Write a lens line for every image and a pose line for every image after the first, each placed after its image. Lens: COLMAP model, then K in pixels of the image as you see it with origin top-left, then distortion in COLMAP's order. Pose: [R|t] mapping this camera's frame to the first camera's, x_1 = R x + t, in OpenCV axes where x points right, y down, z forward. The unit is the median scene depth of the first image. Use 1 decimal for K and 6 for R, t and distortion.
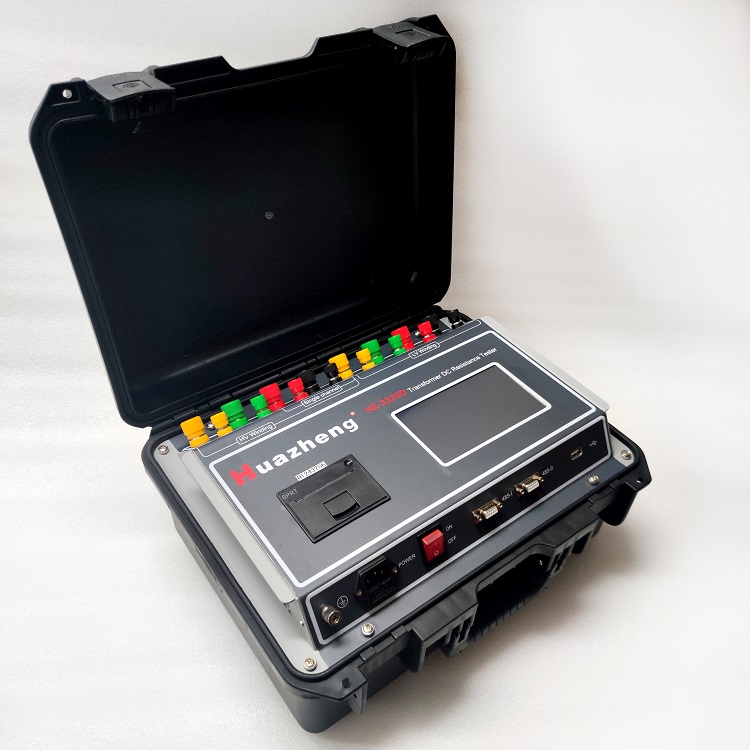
lens RADIAL K [[727.0, 0, 375.0], [0, 727.0, 375.0], [0, 0, 1]] dist [0.124864, -0.281105]
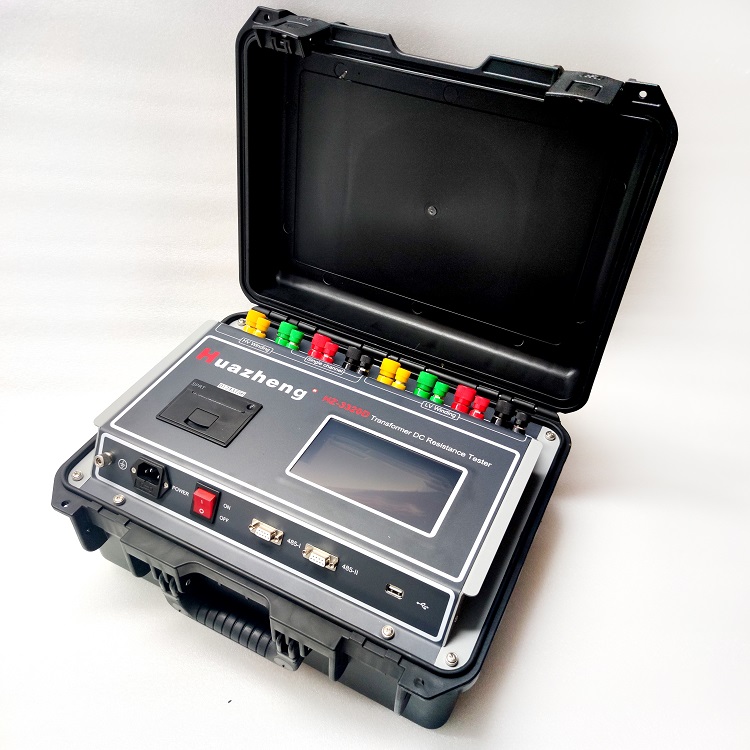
lens RADIAL K [[701.9, 0, 356.6], [0, 701.9, 360.7], [0, 0, 1]] dist [0.043994, -0.007358]
pose [[0.447947, 0.575829, -0.683933, 0.683000], [-0.612708, 0.754809, 0.234205, -0.260080], [0.651101, 0.314140, 0.690930, 0.365741]]
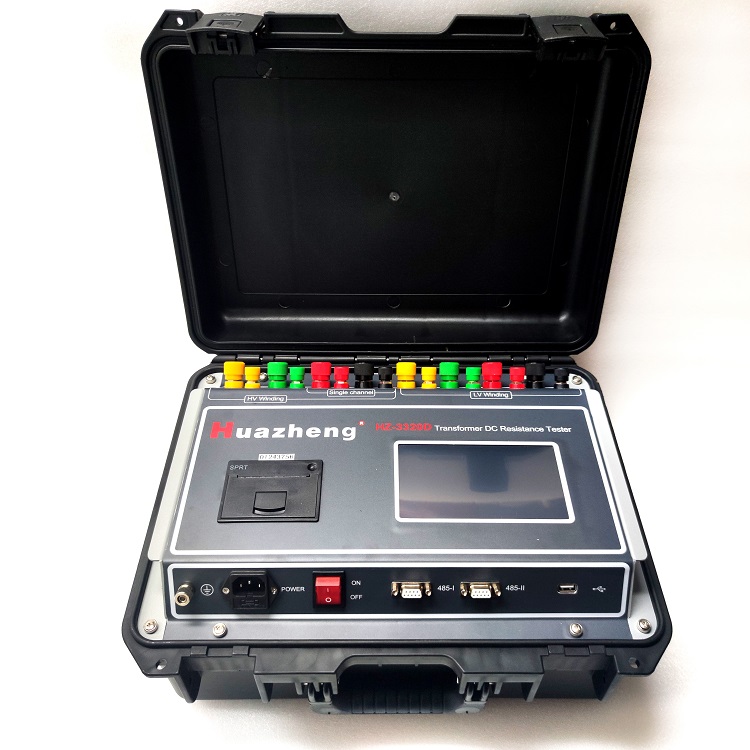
lens RADIAL K [[727.0, 0, 375.0], [0, 727.0, 375.0], [0, 0, 1]] dist [0.124864, -0.281105]
pose [[0.804338, 0.388152, -0.449865, 0.395492], [-0.376022, 0.918754, 0.120407, -0.127507], [0.460051, 0.072311, 0.884943, 0.200625]]
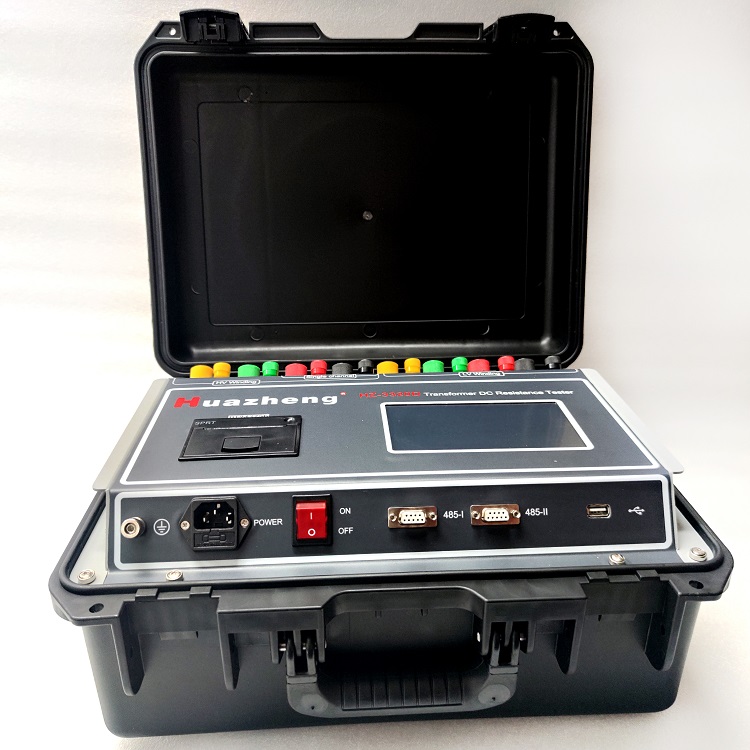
lens RADIAL K [[737.8, 0, 364.3], [0, 737.8, 349.8], [0, 0, 1]] dist [0.105850, -0.299506]
pose [[0.832213, 0.153737, -0.532716, 0.456763], [-0.343923, 0.896752, -0.278484, 0.248731], [0.434901, 0.414971, 0.799162, 0.334659]]
